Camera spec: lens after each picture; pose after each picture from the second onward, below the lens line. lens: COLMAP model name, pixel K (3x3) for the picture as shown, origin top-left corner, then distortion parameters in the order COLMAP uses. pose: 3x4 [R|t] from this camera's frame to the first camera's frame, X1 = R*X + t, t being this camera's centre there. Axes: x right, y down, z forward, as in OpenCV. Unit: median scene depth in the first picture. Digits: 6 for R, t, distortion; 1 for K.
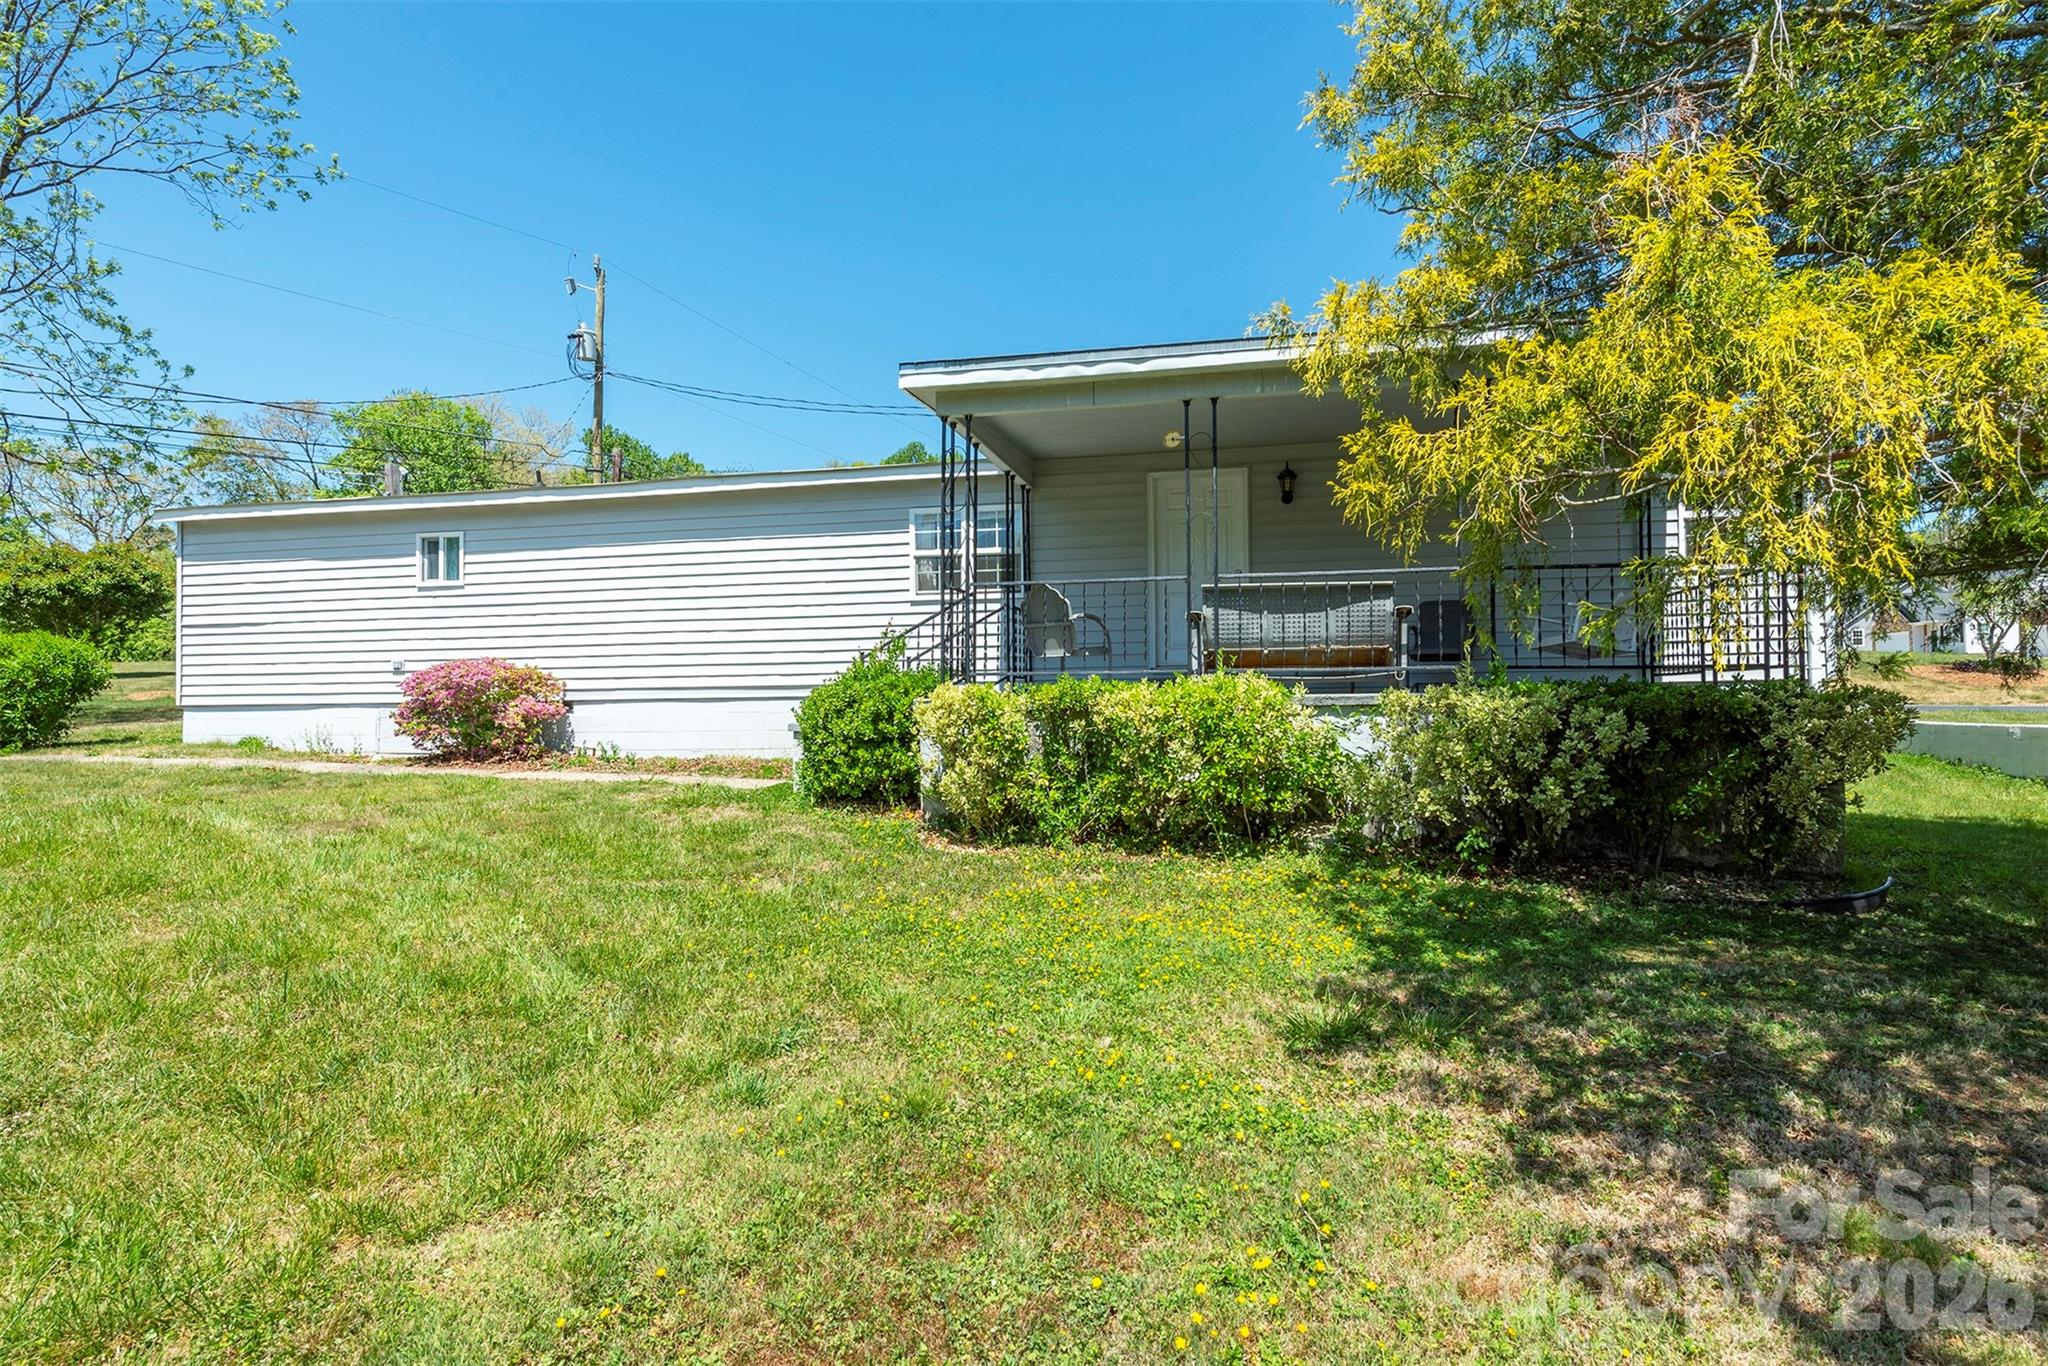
lens RADIAL K [[971.9, 0, 1085.4], [0, 971.9, 682.2], [0, 0, 1]] dist [0.018231, -0.009138]
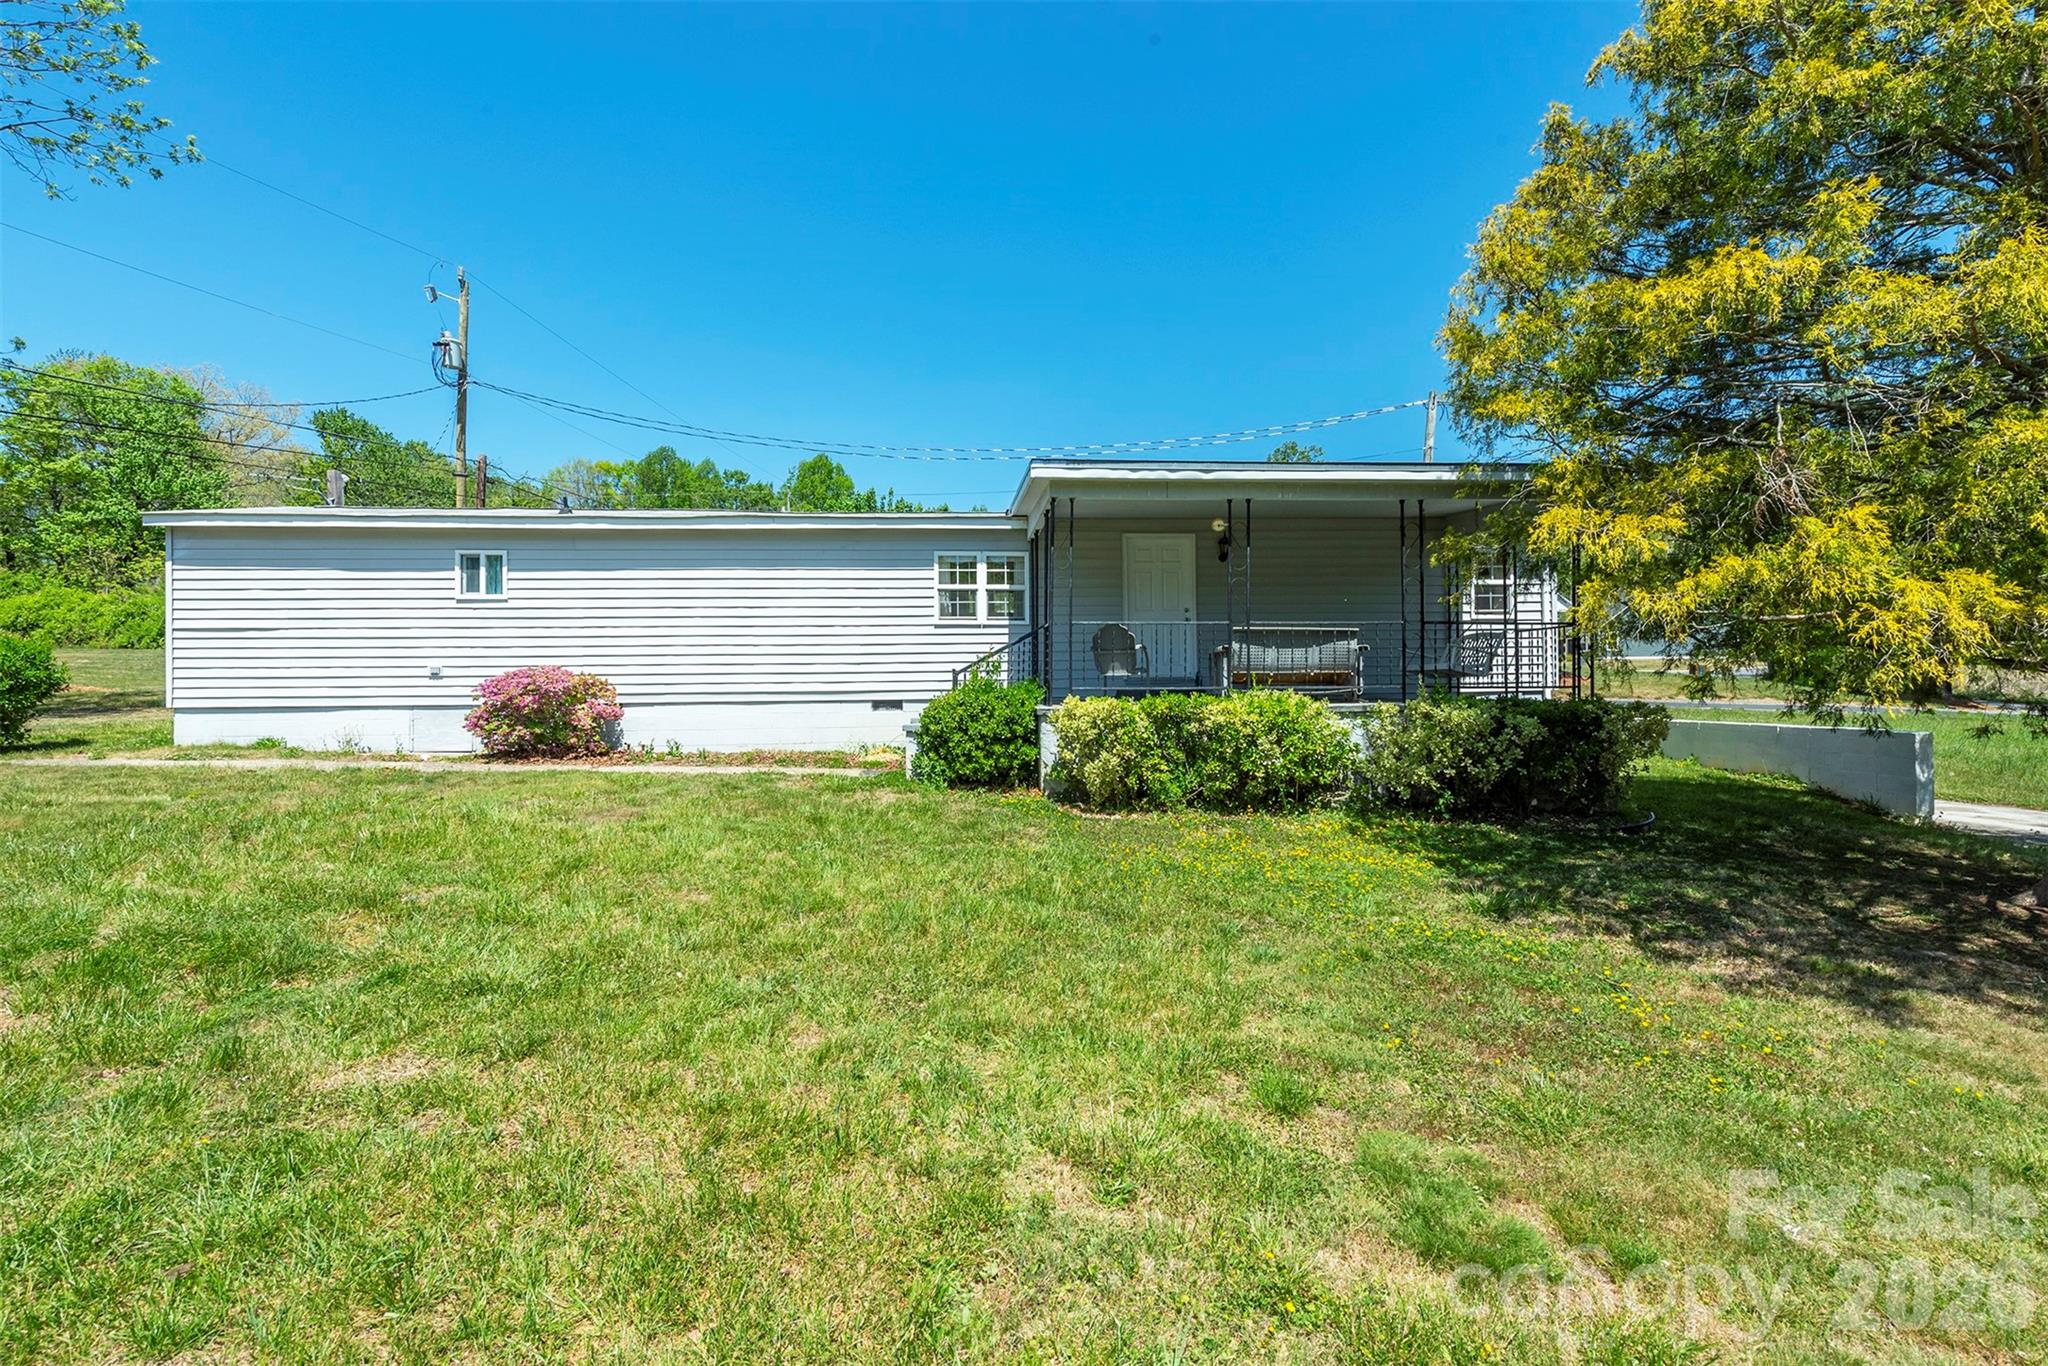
lens RADIAL K [[856.9, 0, 1024.0], [0, 856.9, 683.0], [0, 0, 1]] dist [0.010989, 0.000341]
pose [[0.966706, 0.004012, 0.255857, -0.357164], [-0.006966, 0.999919, 0.010641, -0.020819], [-0.255793, -0.012069, 0.966656, -0.103297]]
